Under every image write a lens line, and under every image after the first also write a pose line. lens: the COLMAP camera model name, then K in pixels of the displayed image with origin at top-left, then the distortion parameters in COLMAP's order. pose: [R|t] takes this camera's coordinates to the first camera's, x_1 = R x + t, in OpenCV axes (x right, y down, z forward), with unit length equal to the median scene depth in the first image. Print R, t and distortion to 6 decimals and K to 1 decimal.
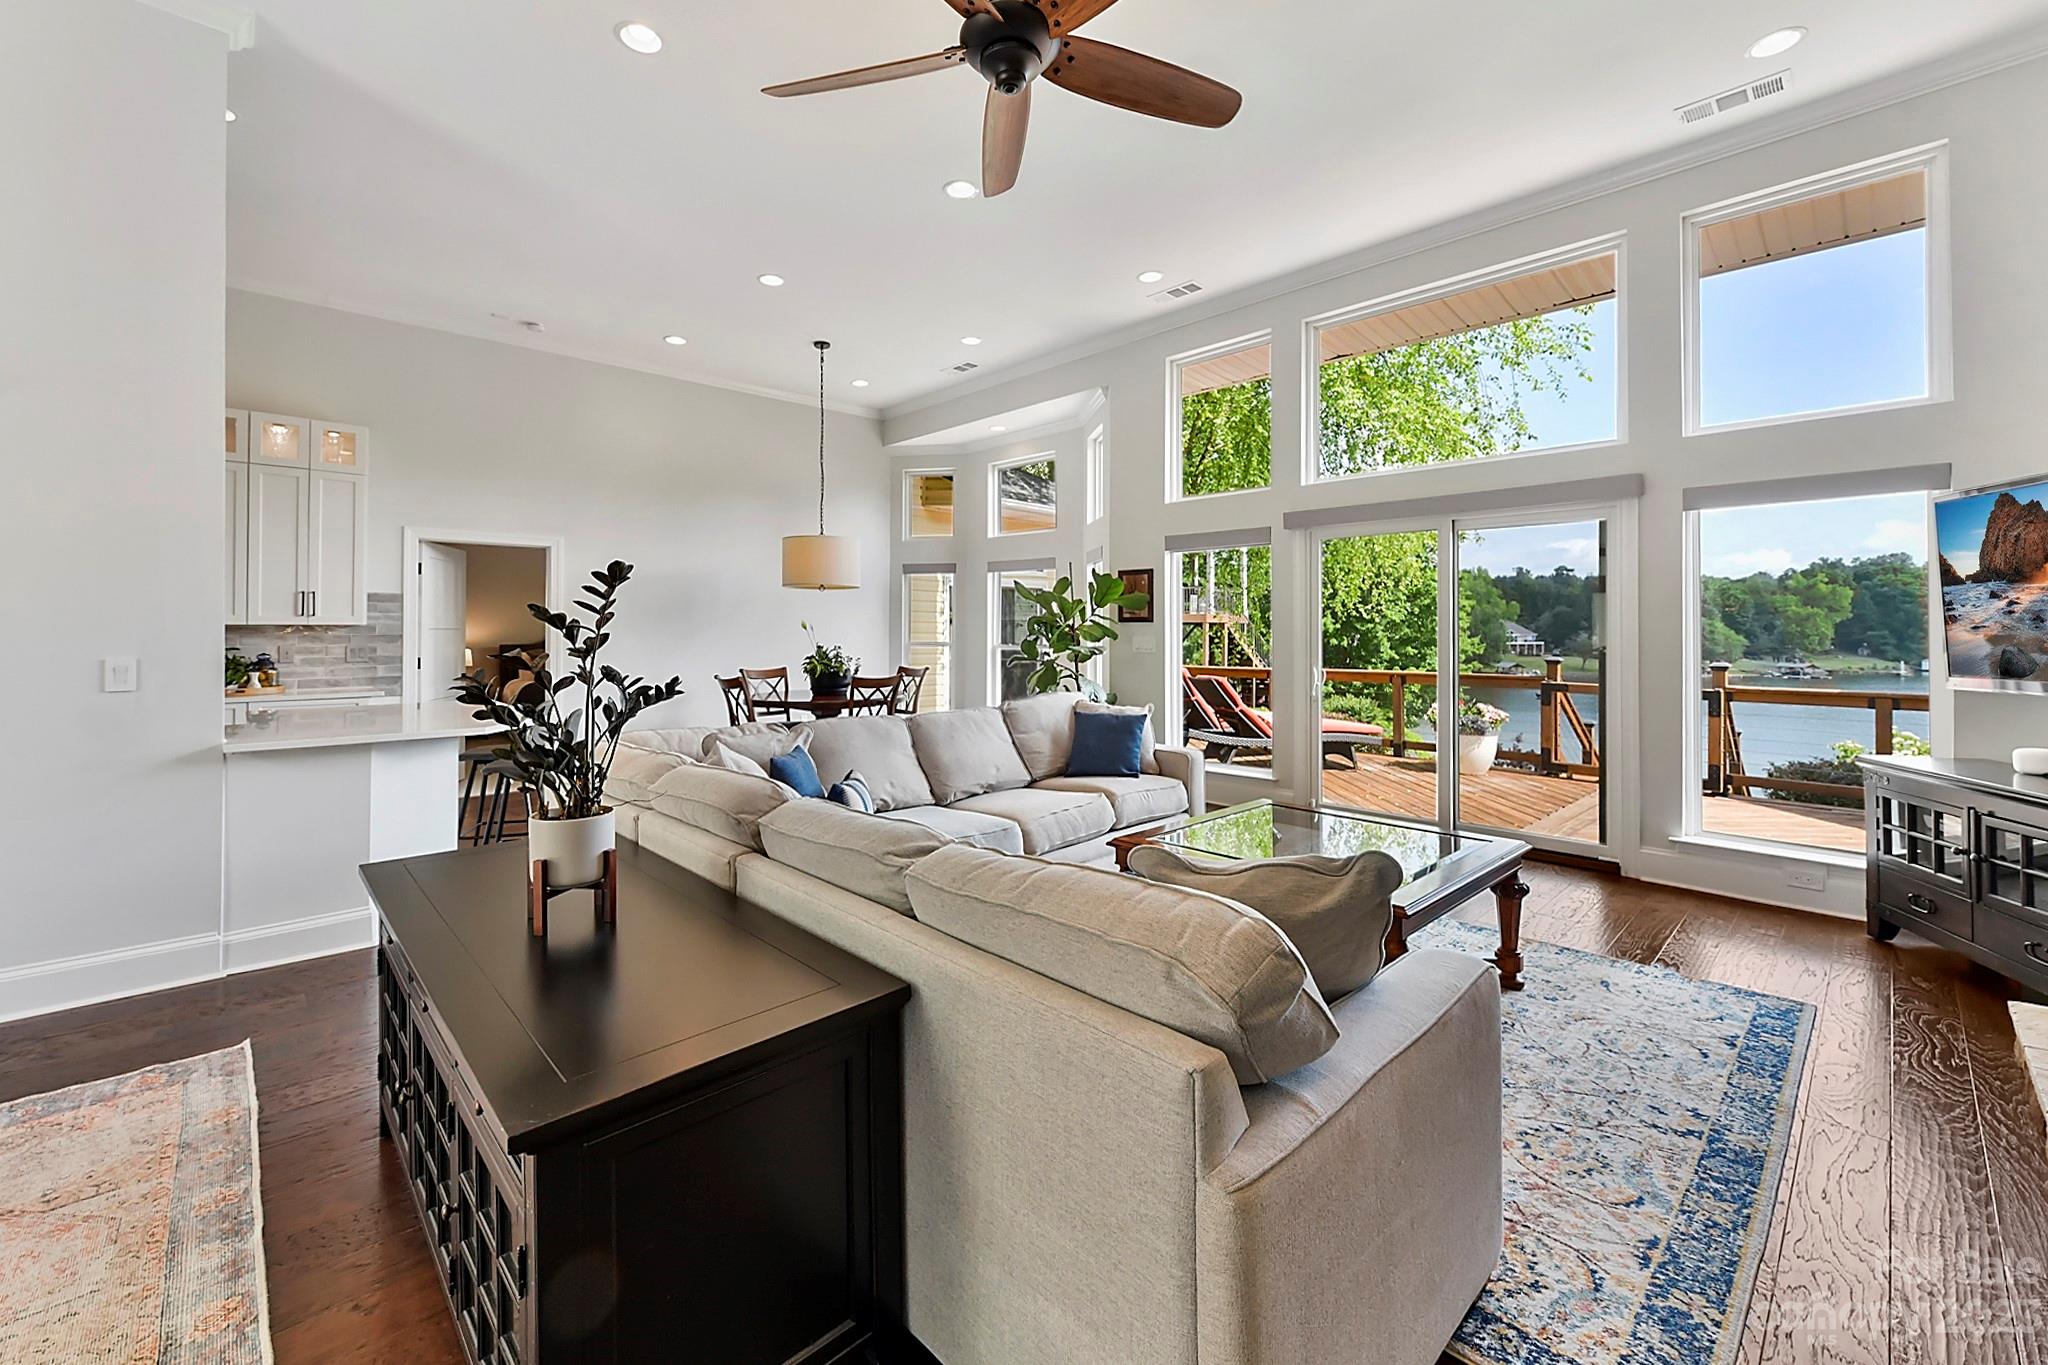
lens RADIAL K [[815.8, 0, 1015.5], [0, 815.8, 620.8], [0, 0, 1]] dist [0.003304, -0.000575]
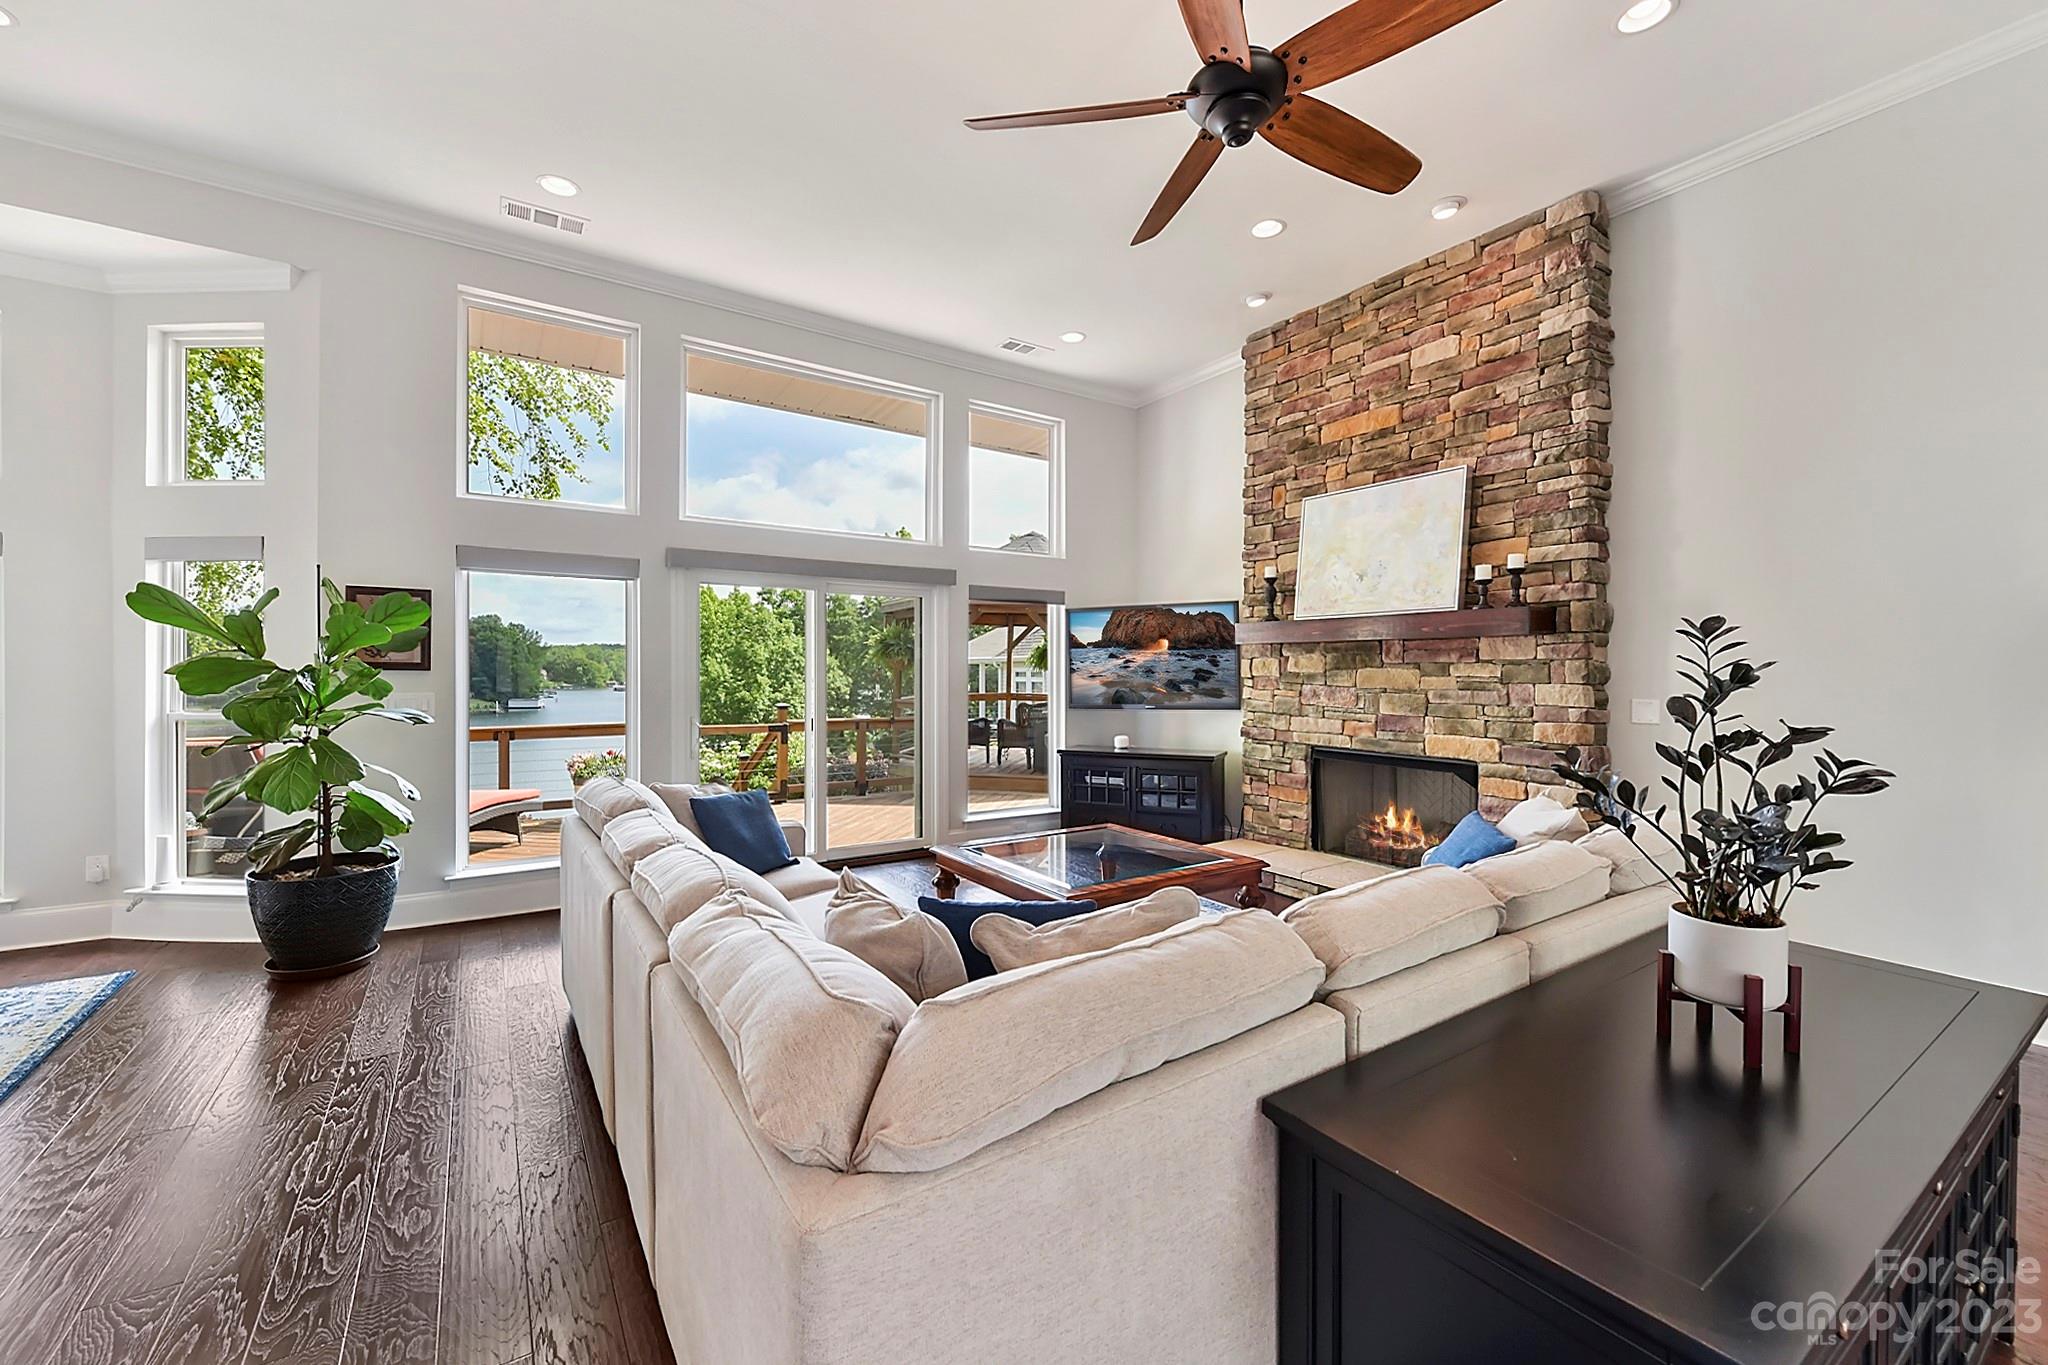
lens RADIAL K [[815.8, 0, 1010.1], [0, 815.8, 671.7], [0, 0, 1]] dist [0.003304, -0.000575]
pose [[0.180704, 0.003128, 0.983533, -0.633982], [-0.008380, 0.999964, -0.001640, -0.000731], [-0.983502, -0.007946, 0.180724, 0.662285]]
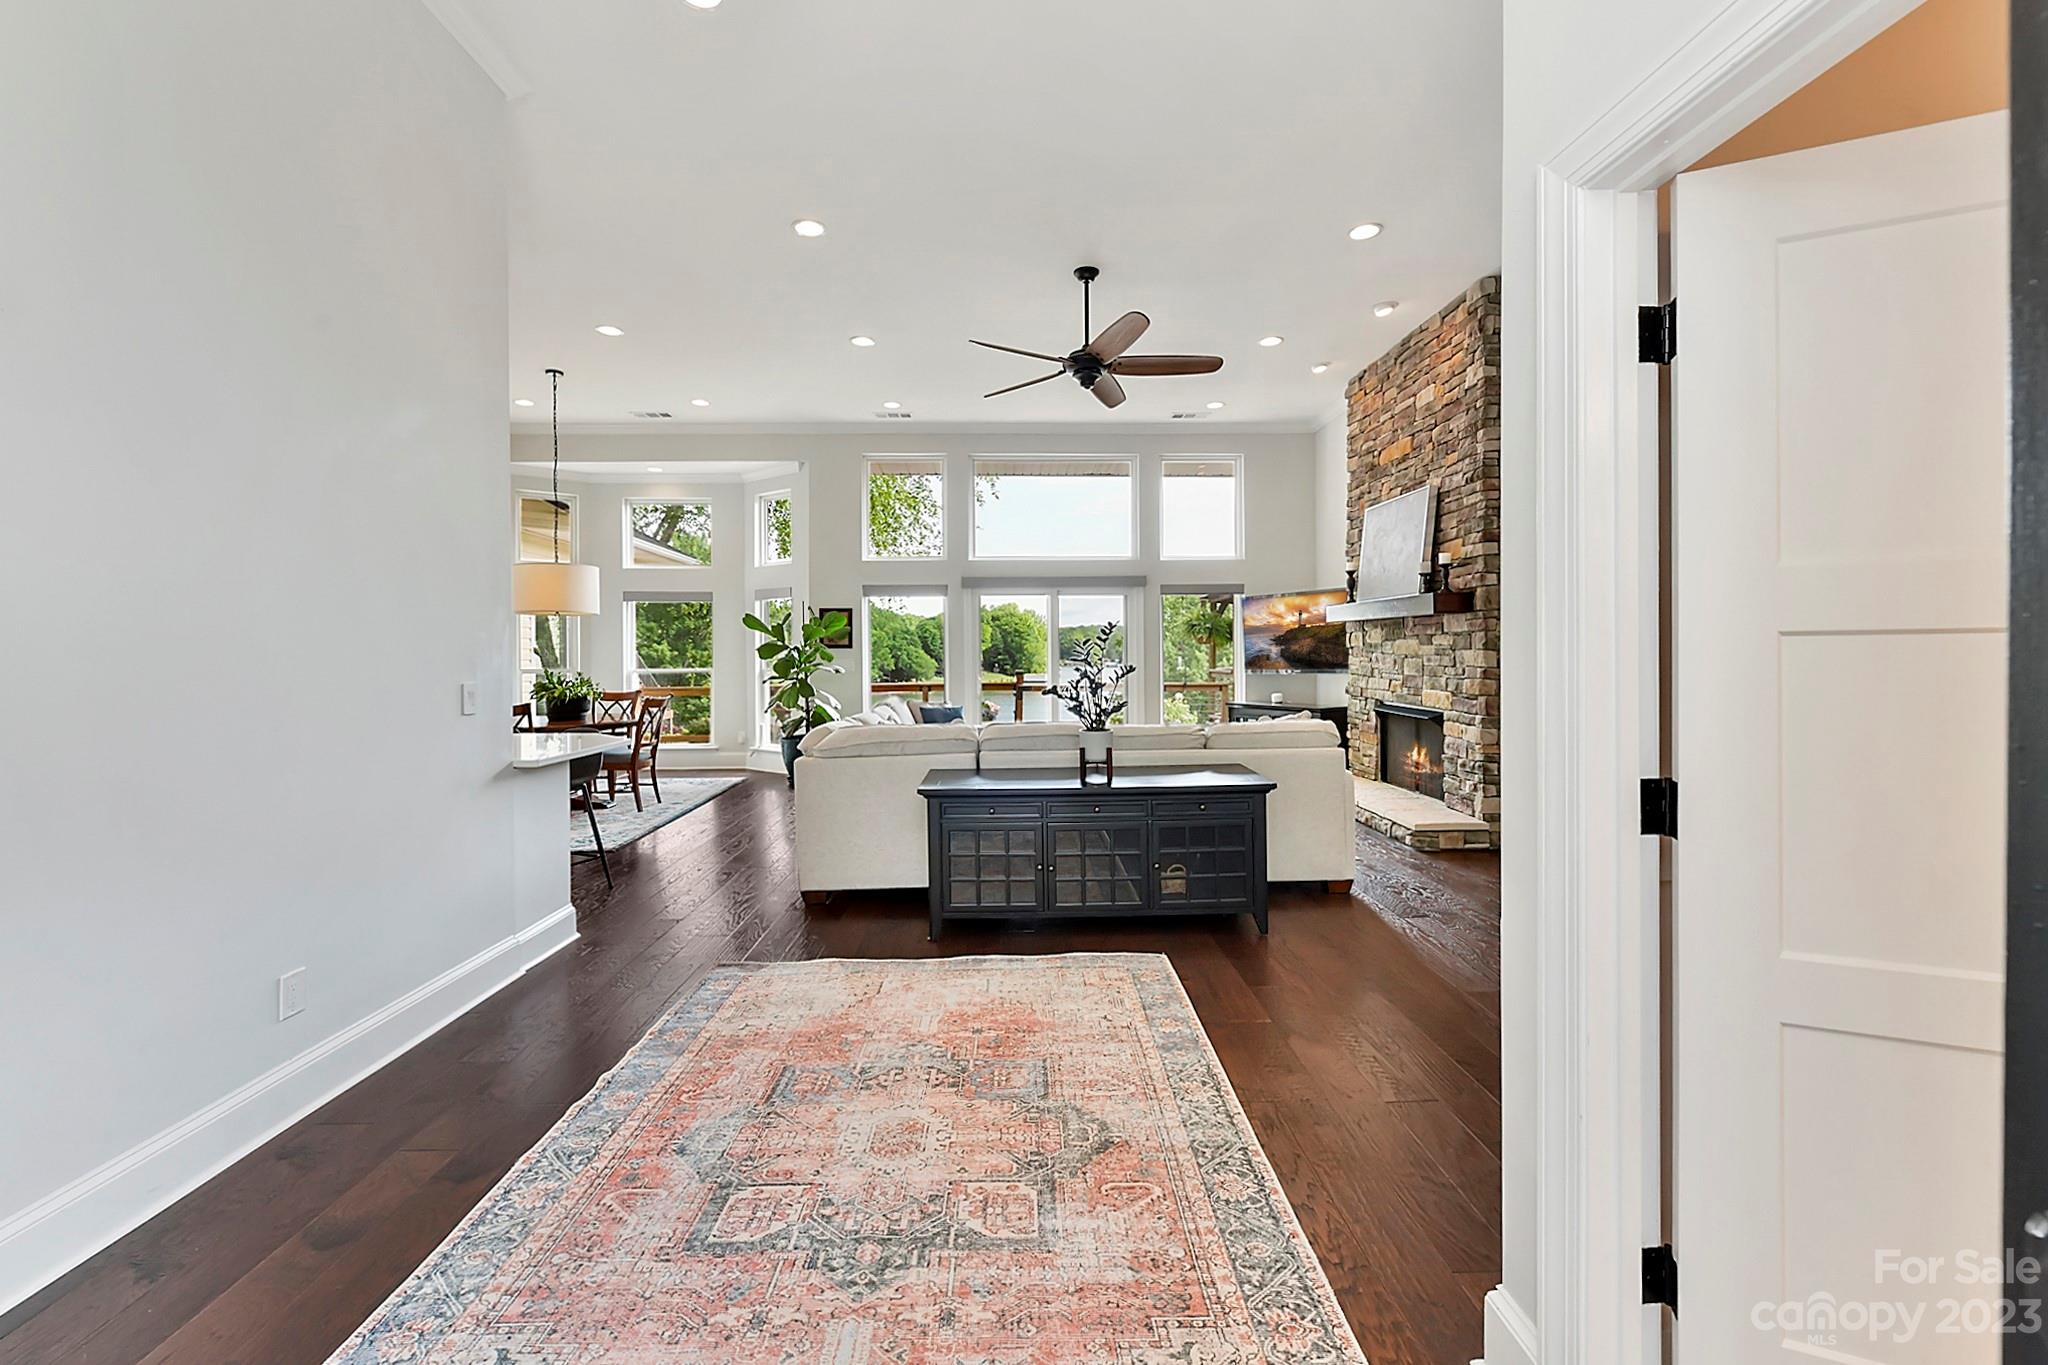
lens RADIAL K [[815.8, 0, 1016.4], [0, 815.8, 651.4], [0, 0, 1]] dist [0.003304, -0.000575]
pose [[0.676102, -0.004330, 0.736795, -1.005805], [0.002301, 0.999990, 0.003765, 0.003209], [-0.736804, -0.000850, 0.676105, -0.158906]]
